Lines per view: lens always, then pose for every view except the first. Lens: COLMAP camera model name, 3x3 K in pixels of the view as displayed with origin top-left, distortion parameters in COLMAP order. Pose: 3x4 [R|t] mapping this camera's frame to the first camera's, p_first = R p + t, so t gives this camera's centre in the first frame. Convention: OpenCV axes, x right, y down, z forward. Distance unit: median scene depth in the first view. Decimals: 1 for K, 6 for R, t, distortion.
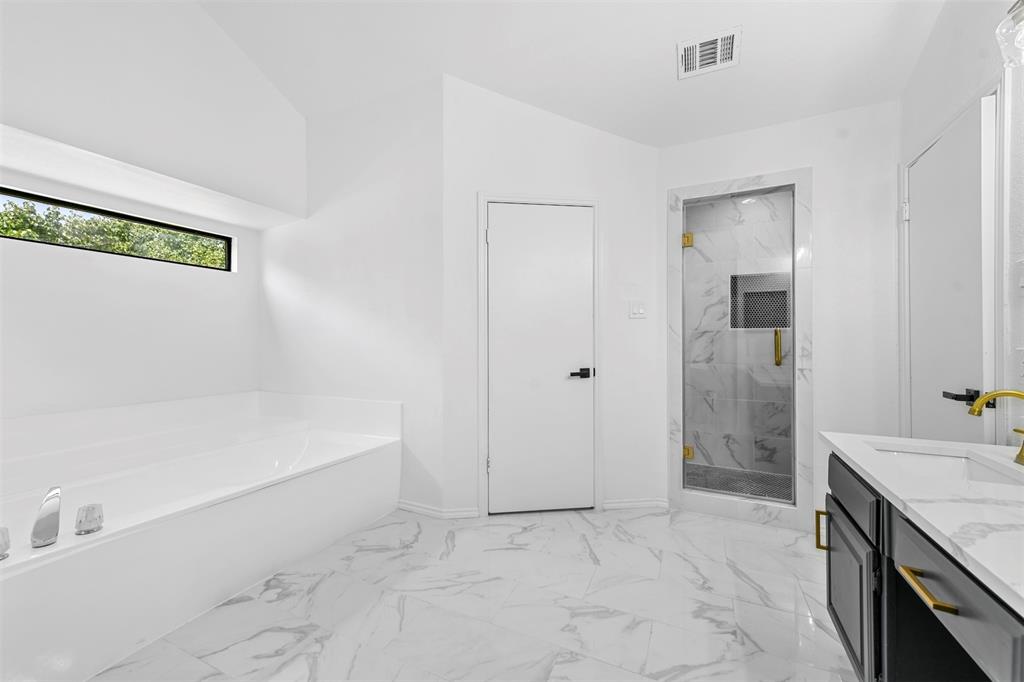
lens RADIAL K [[403.6, 0, 512.0], [0, 403.6, 341.0], [0, 0, 1]] dist [0.023065, -0.000042]
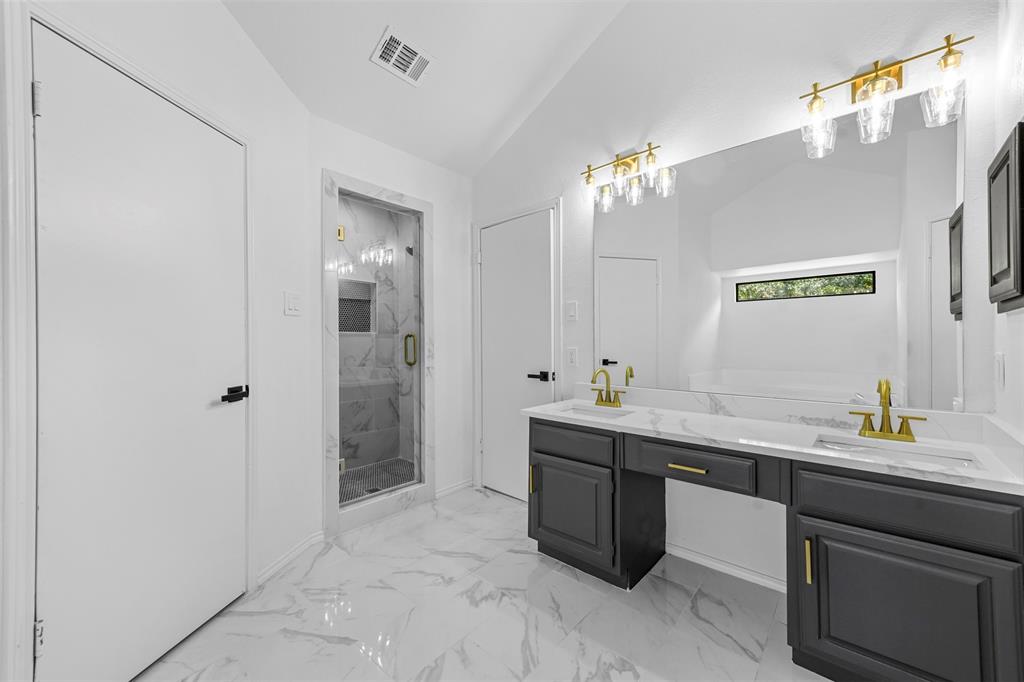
lens RADIAL K [[403.6, 0, 512.0], [0, 403.6, 341.0], [0, 0, 1]] dist [0.023065, -0.000042]
pose [[0.273445, 0.004517, 0.961877, -0.380481], [0.003284, 0.999979, -0.005630, -0.001342], [-0.961882, 0.004698, 0.273425, 0.439264]]
